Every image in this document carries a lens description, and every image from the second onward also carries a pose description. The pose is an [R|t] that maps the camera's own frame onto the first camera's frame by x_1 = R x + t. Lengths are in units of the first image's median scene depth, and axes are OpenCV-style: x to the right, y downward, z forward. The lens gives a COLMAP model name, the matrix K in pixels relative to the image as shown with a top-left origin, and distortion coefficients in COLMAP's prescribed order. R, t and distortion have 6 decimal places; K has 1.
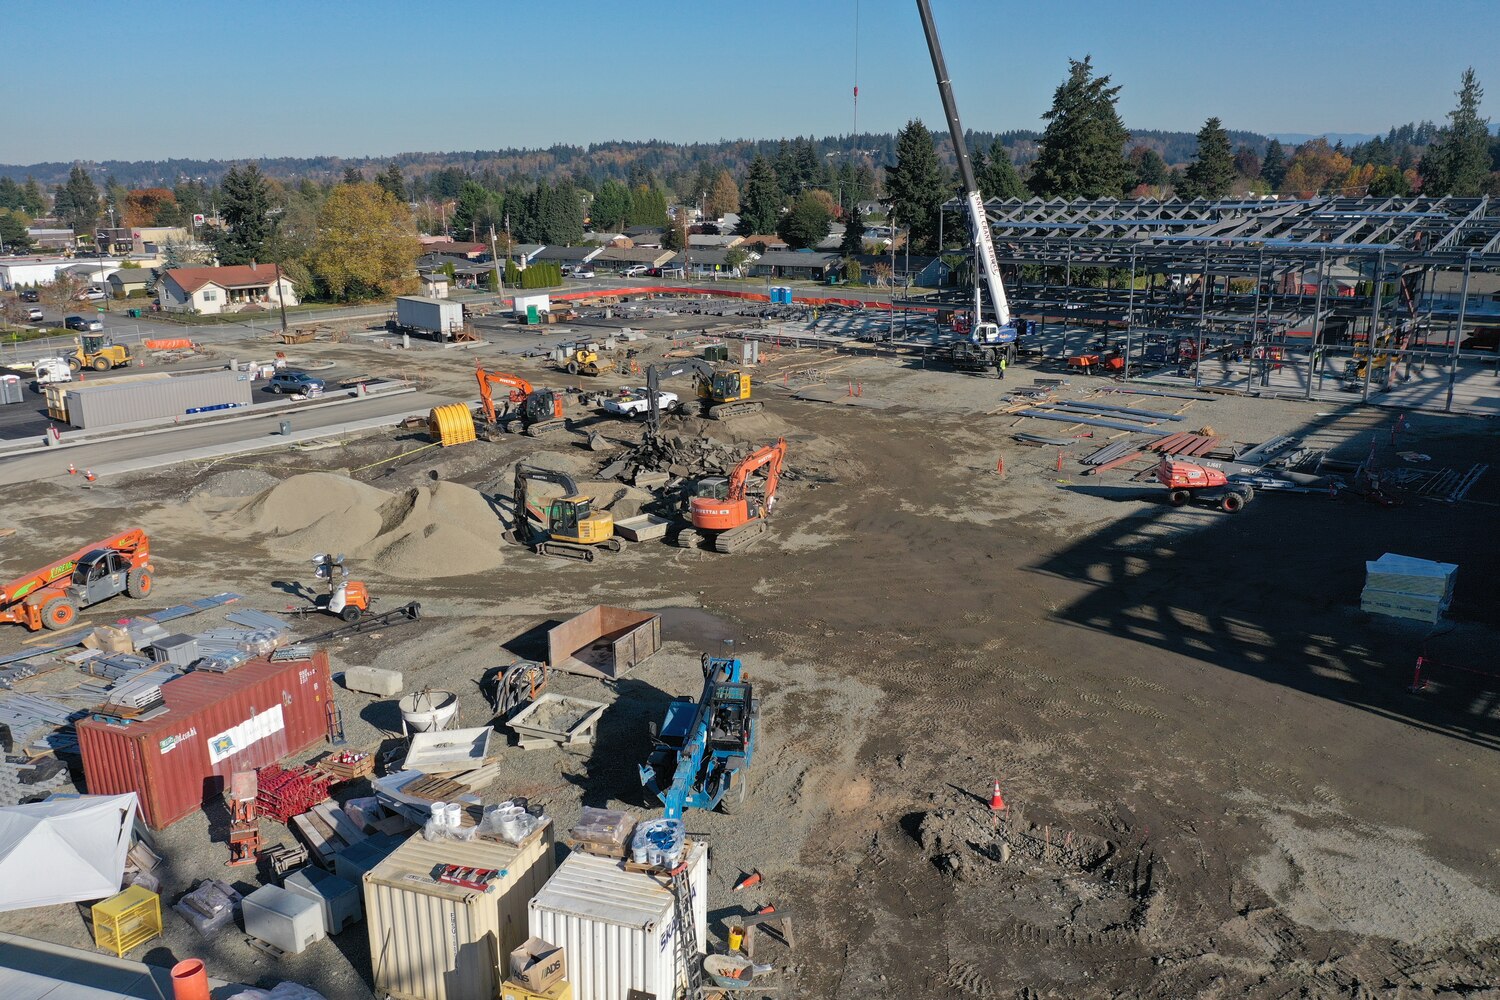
lens RADIAL K [[1173.8, 0, 750.0], [0, 1173.8, 500.0], [0, 0, 1]] dist [0.005371, -0.001529]
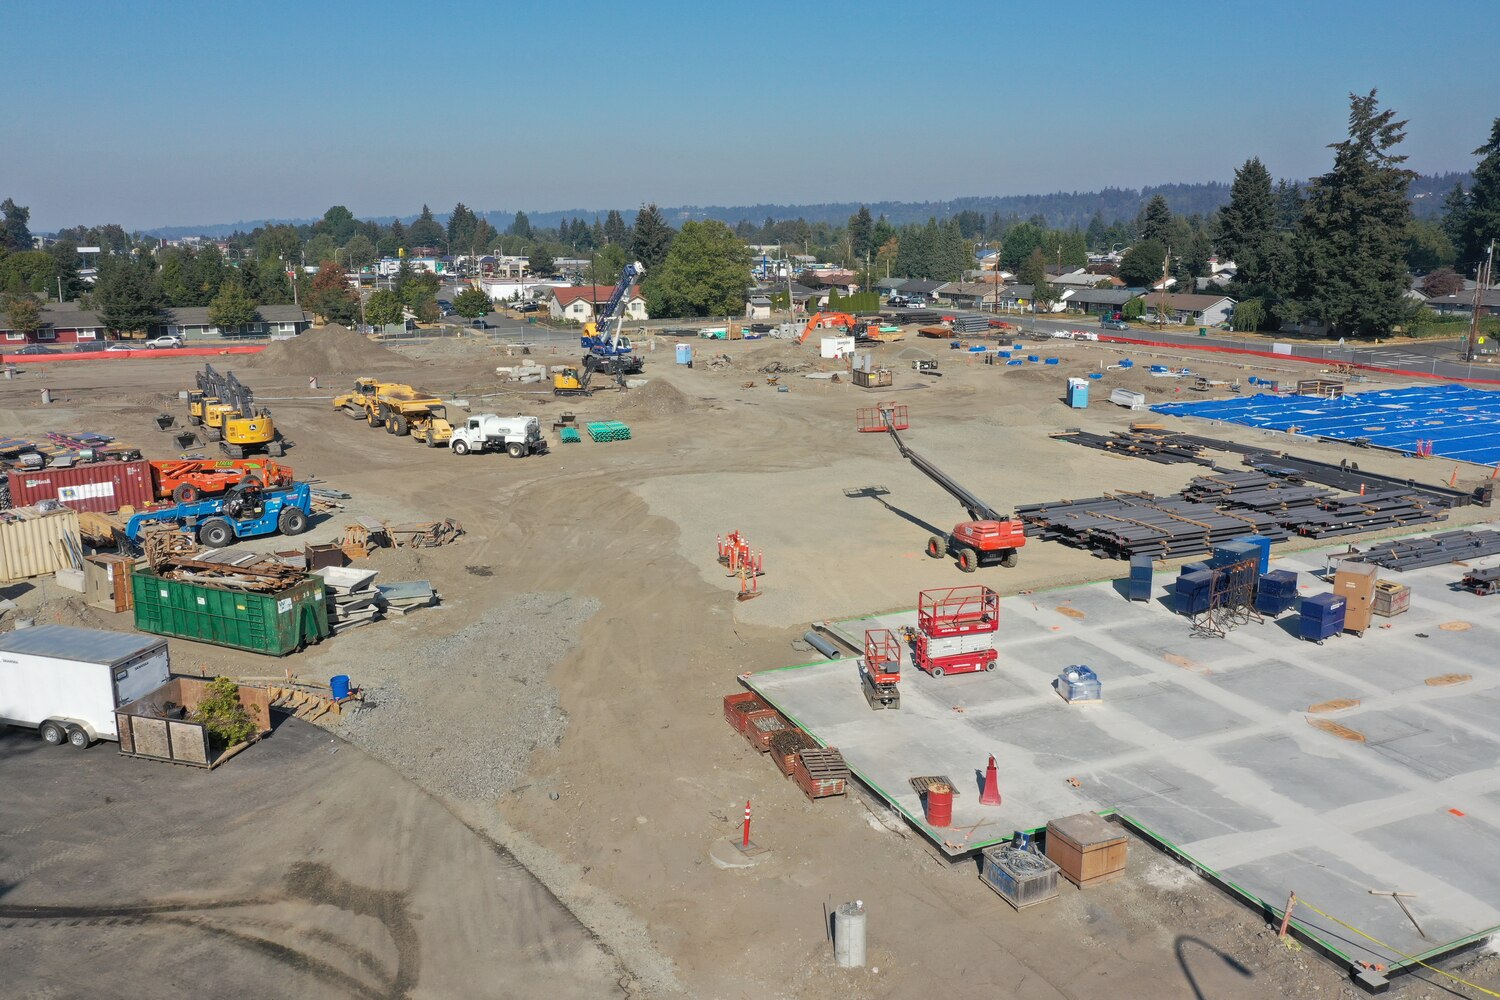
lens RADIAL K [[1174.1, 0, 750.0], [0, 1174.1, 500.0], [0, 0, 1]] dist [-0.001853, 0.006235]
pose [[0.897572, 0.104527, -0.428297, 0.181726], [-0.119480, 0.992804, -0.008094, 0.013088], [0.424369, 0.058438, 0.903602, -0.036000]]
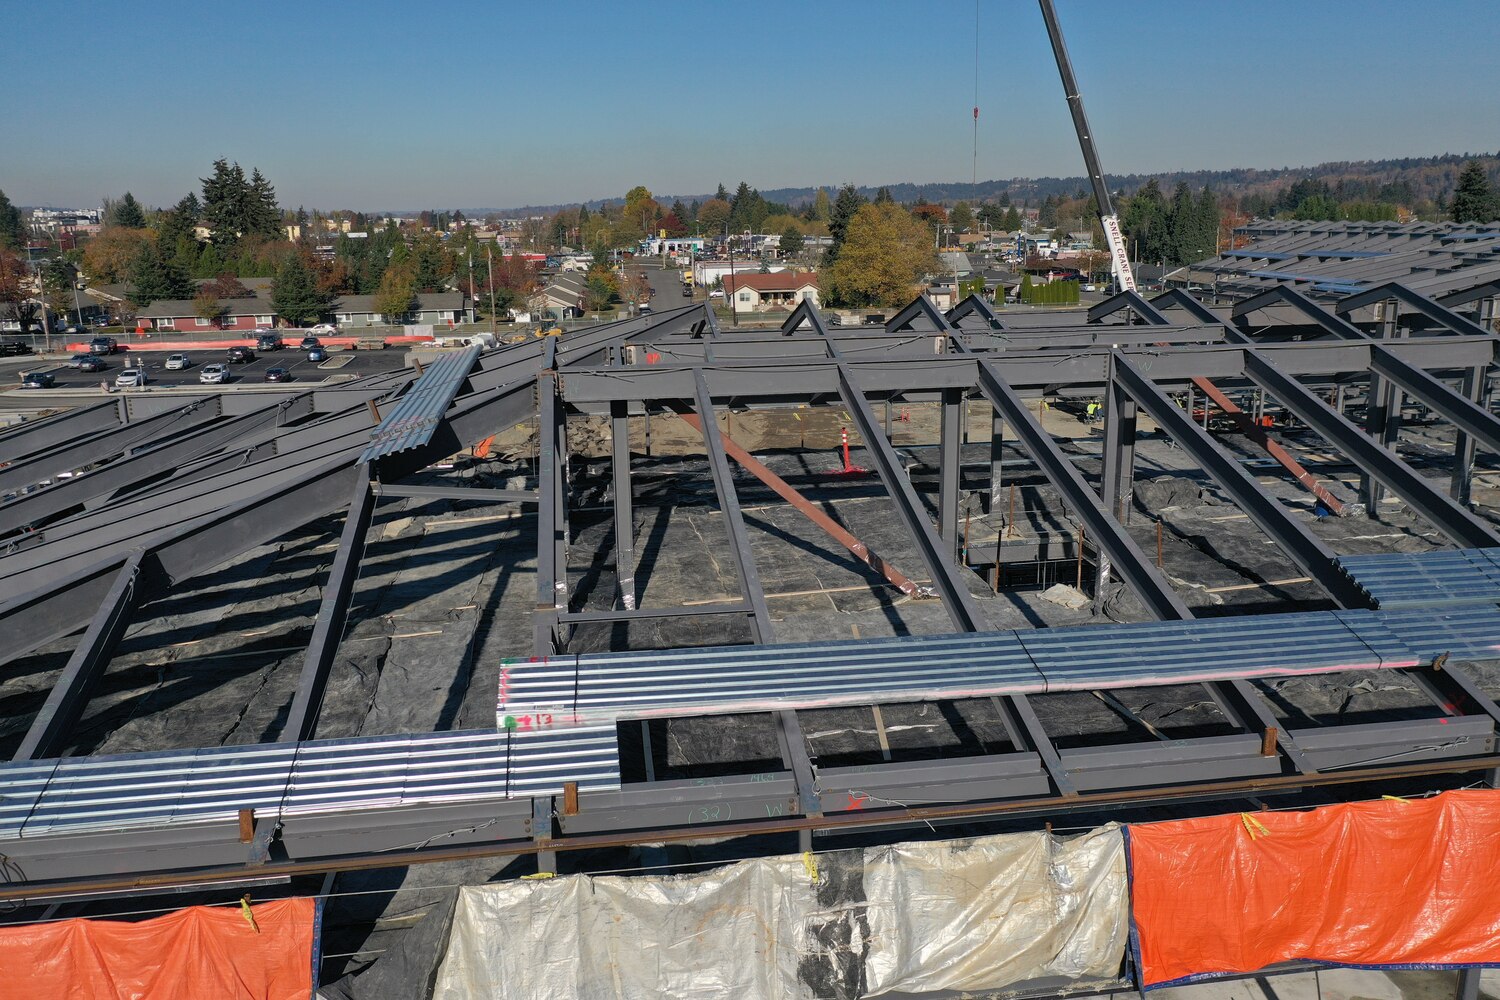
lens RADIAL K [[1175.5, 0, 751.5], [0, 1175.5, 500.5], [0, 0, 1]] dist [0.004622, -0.001882]
pose [[0.745667, 0.158350, -0.647230, 0.245864], [-0.164842, 0.984997, 0.051074, -0.020076], [0.645607, 0.068607, 0.760582, 0.063394]]
